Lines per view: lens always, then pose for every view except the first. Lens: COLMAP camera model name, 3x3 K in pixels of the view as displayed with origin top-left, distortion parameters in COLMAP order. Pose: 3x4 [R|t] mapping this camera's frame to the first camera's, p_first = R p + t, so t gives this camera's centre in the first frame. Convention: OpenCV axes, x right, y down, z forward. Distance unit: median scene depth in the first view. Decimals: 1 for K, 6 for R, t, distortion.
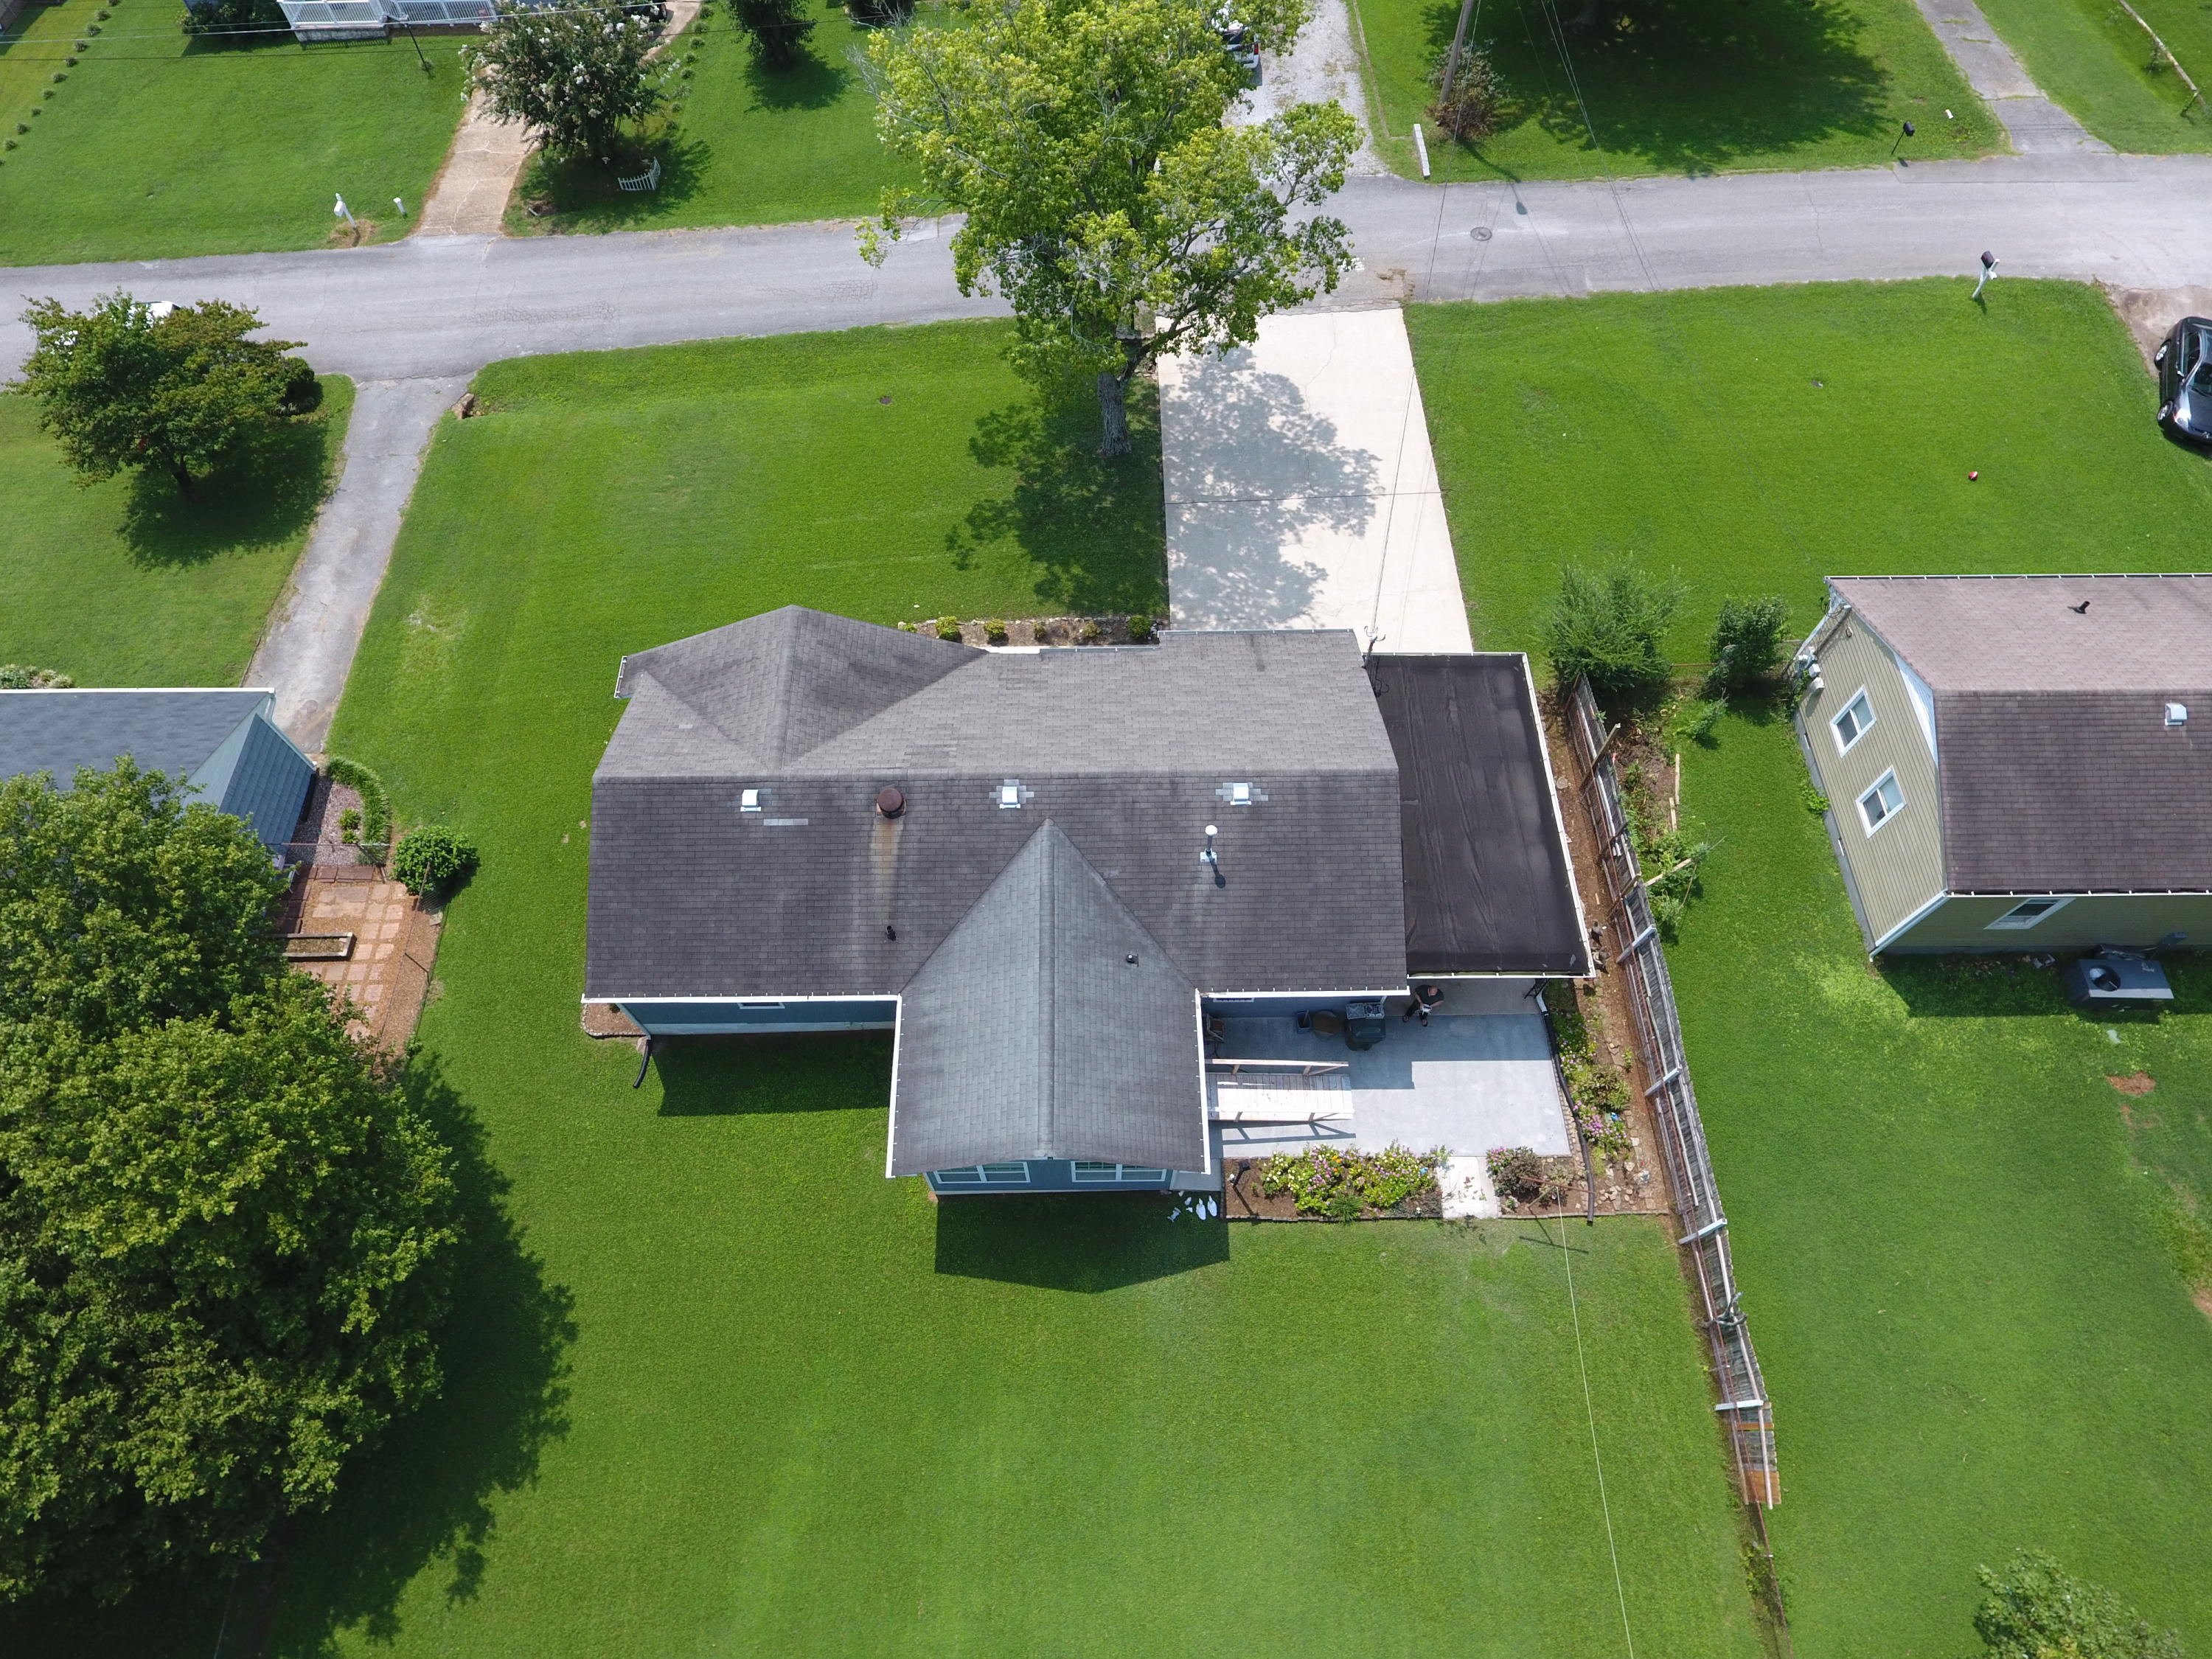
lens RADIAL K [[1298.5, 0, 1078.9], [0, 1298.5, 813.6], [0, 0, 1]] dist [-0.002285, -0.002877]
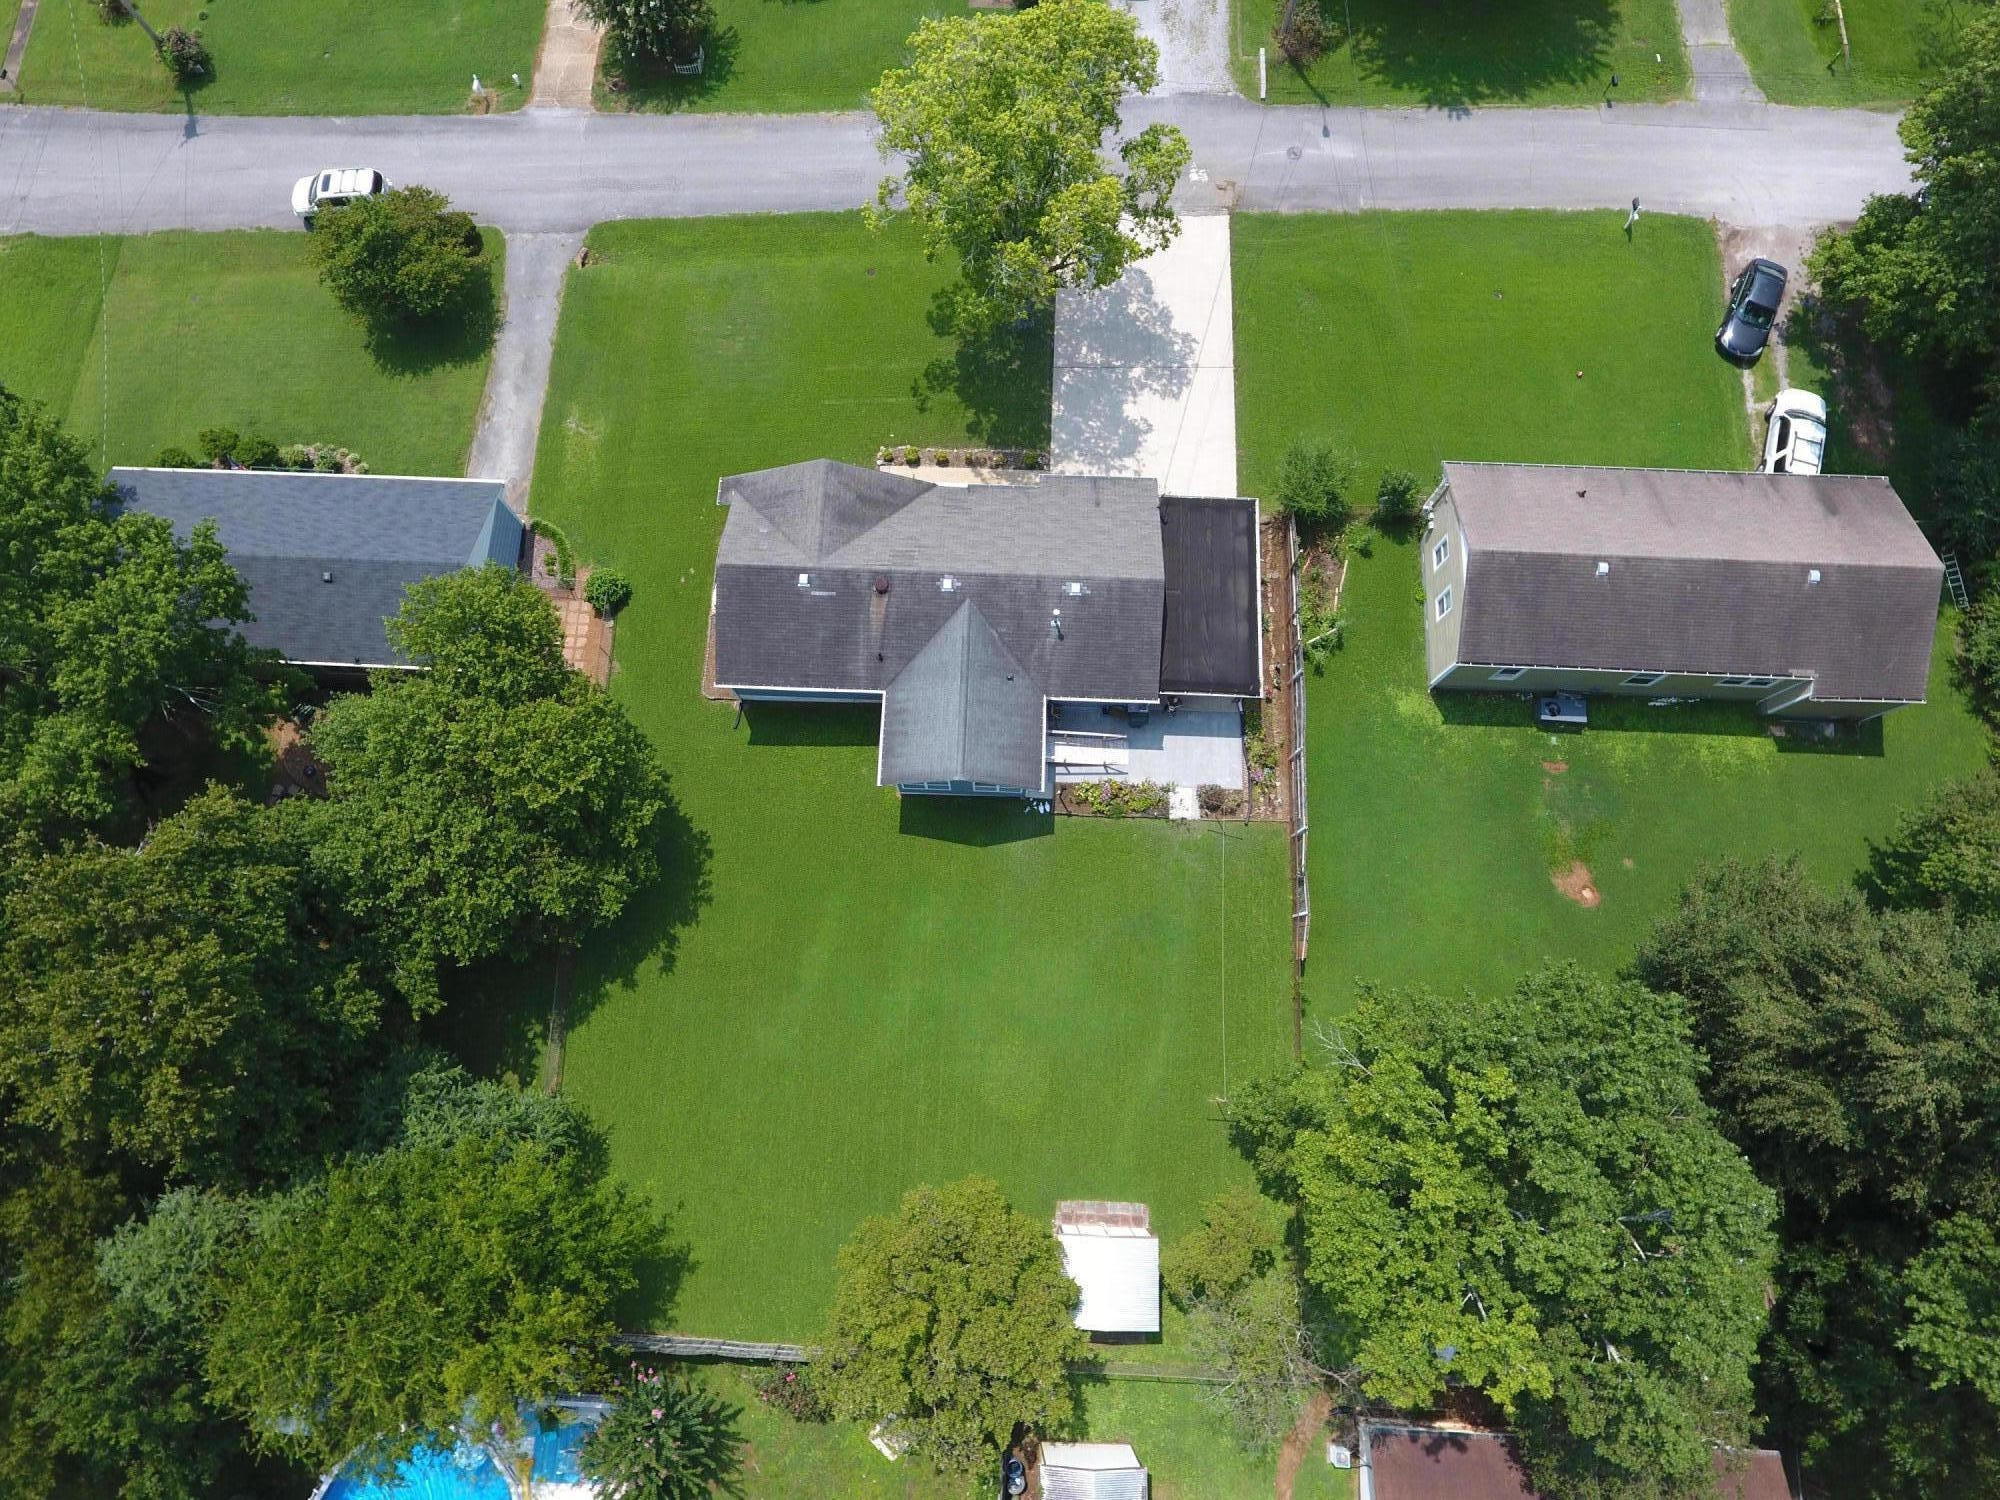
lens RADIAL K [[1174.0, 0, 975.5], [0, 1174.0, 735.6], [0, 0, 1]] dist [-0.002285, -0.002877]
pose [[0.998878, 0.045832, -0.011900, 0.013559], [-0.041511, 0.968477, 0.245620, -0.196475], [0.022782, -0.244851, 0.969293, -0.583390]]
